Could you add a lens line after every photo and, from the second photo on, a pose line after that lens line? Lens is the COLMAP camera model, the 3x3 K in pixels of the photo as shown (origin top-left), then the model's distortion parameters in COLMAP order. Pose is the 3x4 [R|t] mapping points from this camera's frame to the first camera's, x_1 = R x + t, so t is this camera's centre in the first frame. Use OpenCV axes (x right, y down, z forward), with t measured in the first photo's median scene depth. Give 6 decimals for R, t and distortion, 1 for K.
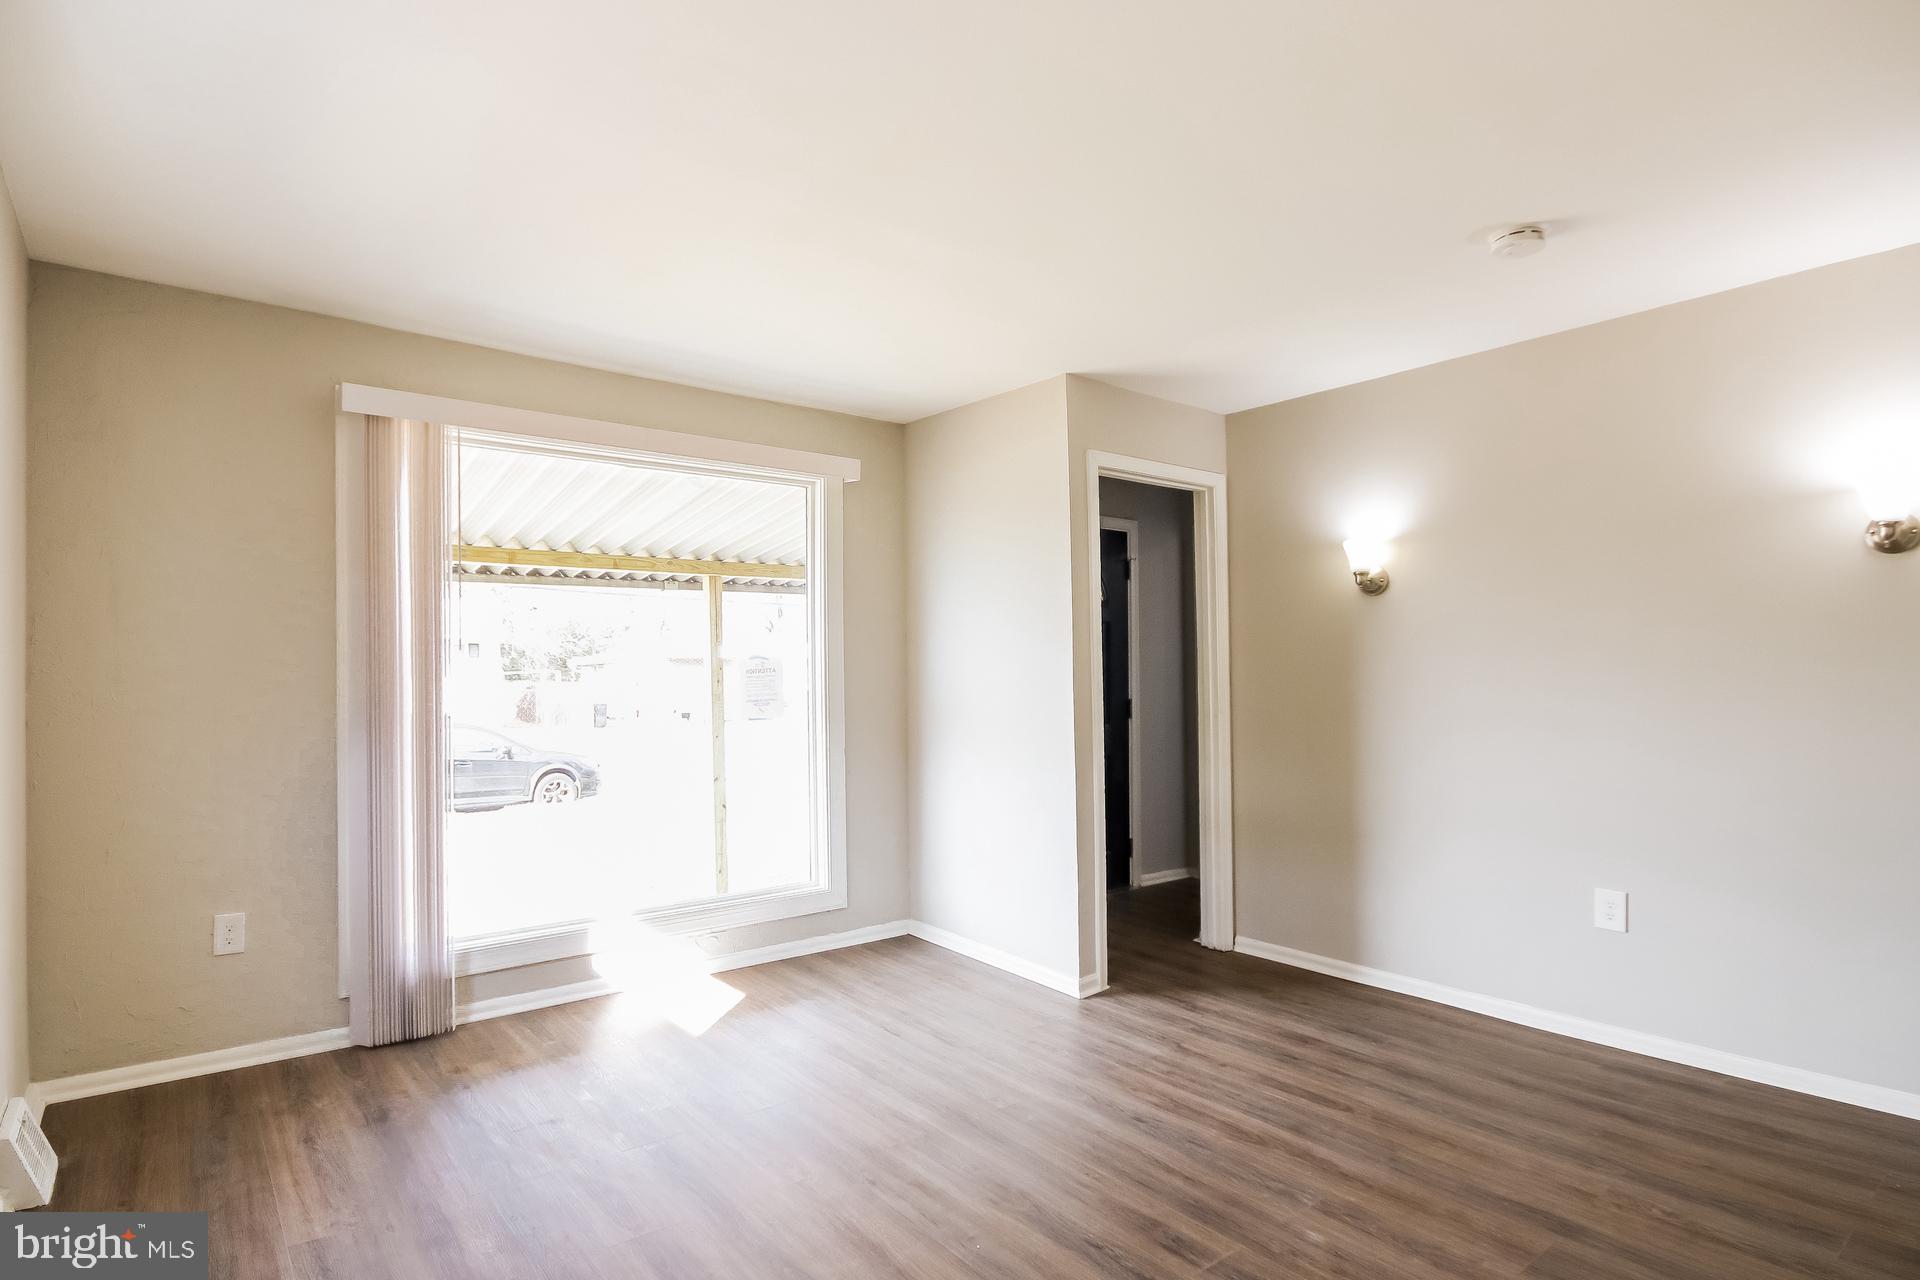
lens RADIAL K [[955.3, 0, 955.9], [0, 955.3, 652.1], [0, 0, 1]] dist [-0.006217, -0.000150]
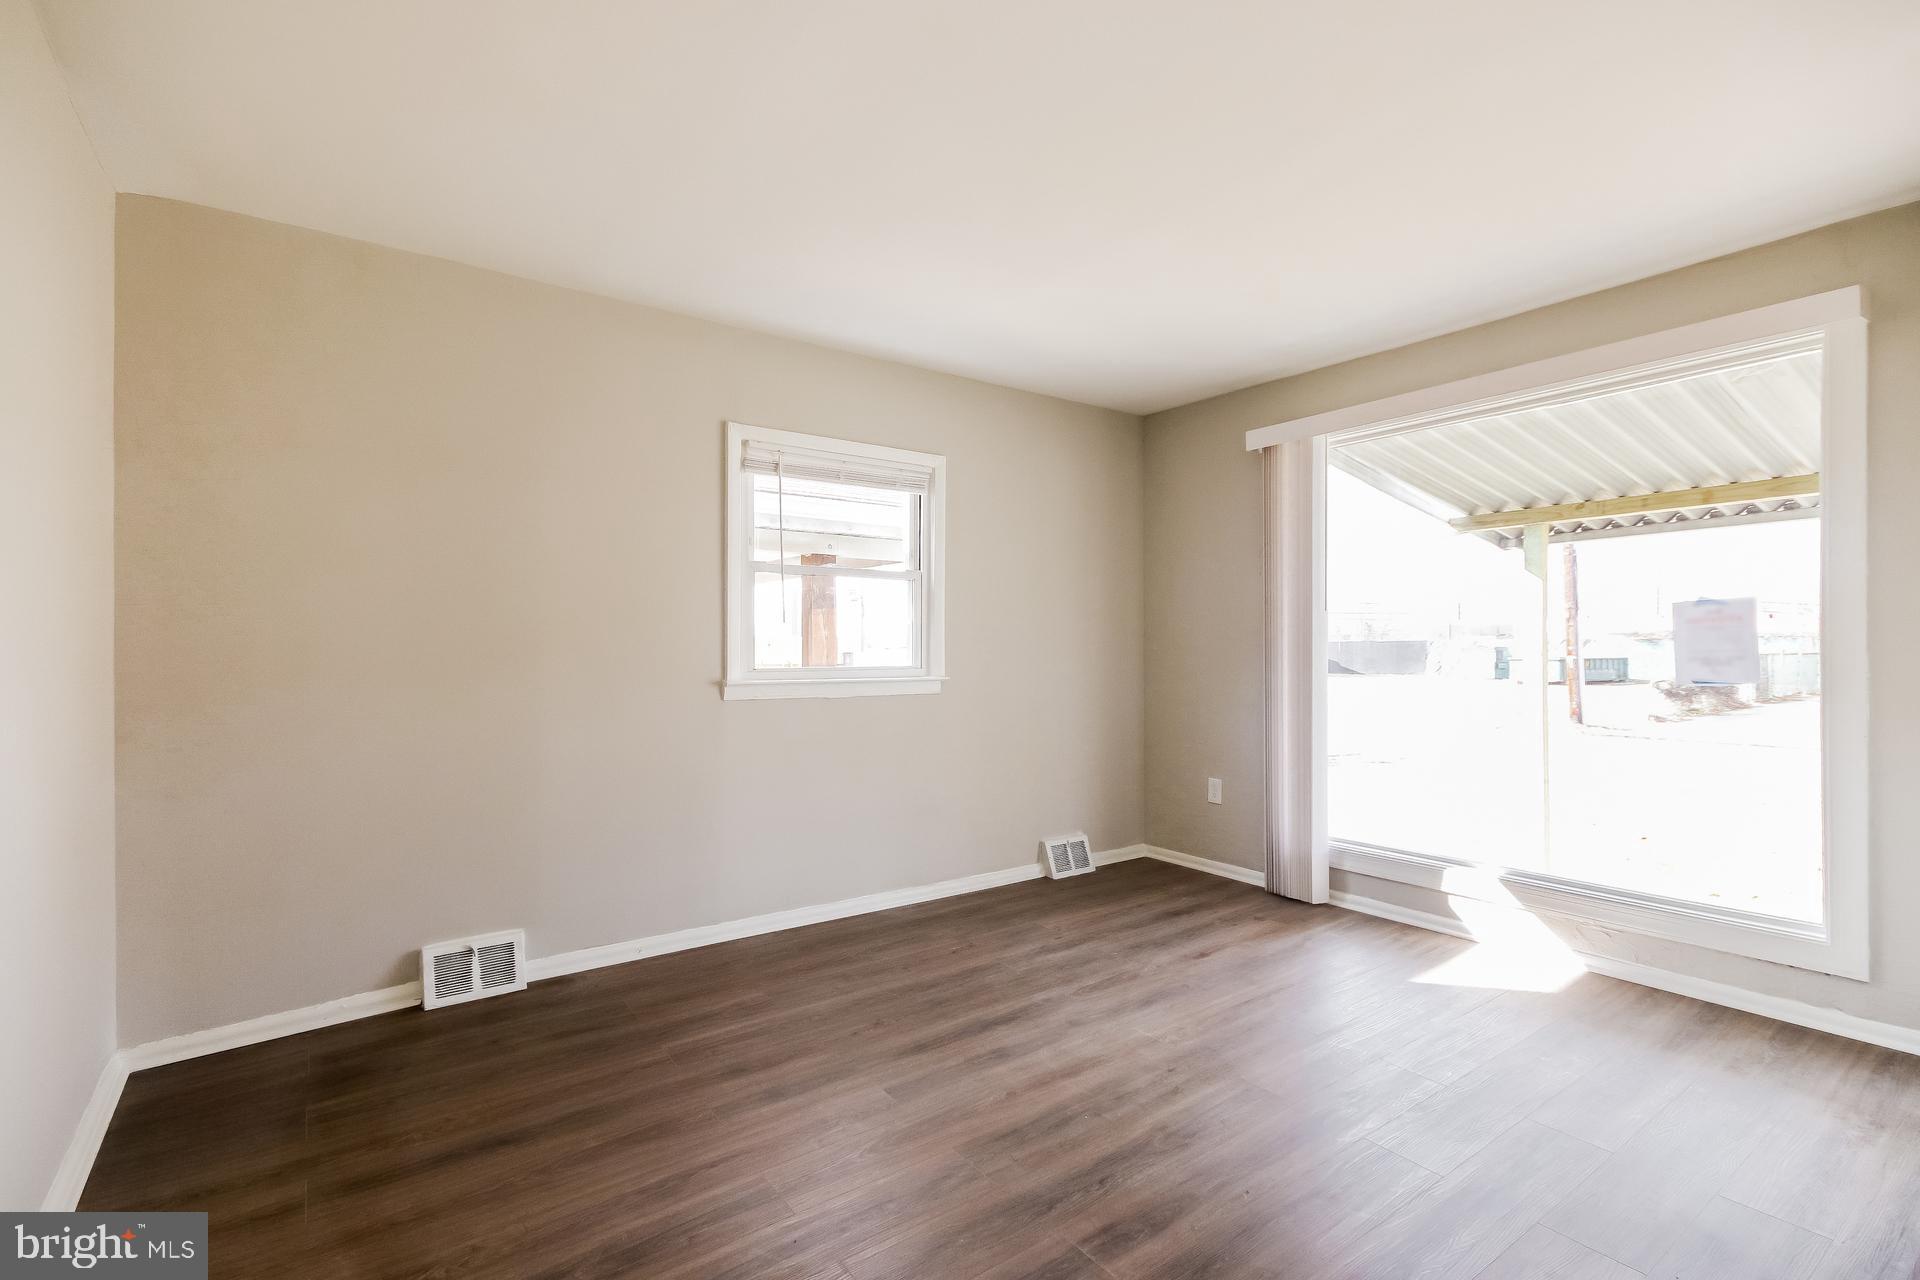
lens RADIAL K [[885.0, 0, 954.8], [0, 885.0, 644.4], [0, 0, 1]] dist [0.002209, 0.000121]
pose [[-0.033523, 0.006685, -0.999416, 0.630965], [0.031953, 0.999474, 0.005614, 0.017974], [0.998927, -0.031746, -0.033719, 0.506586]]
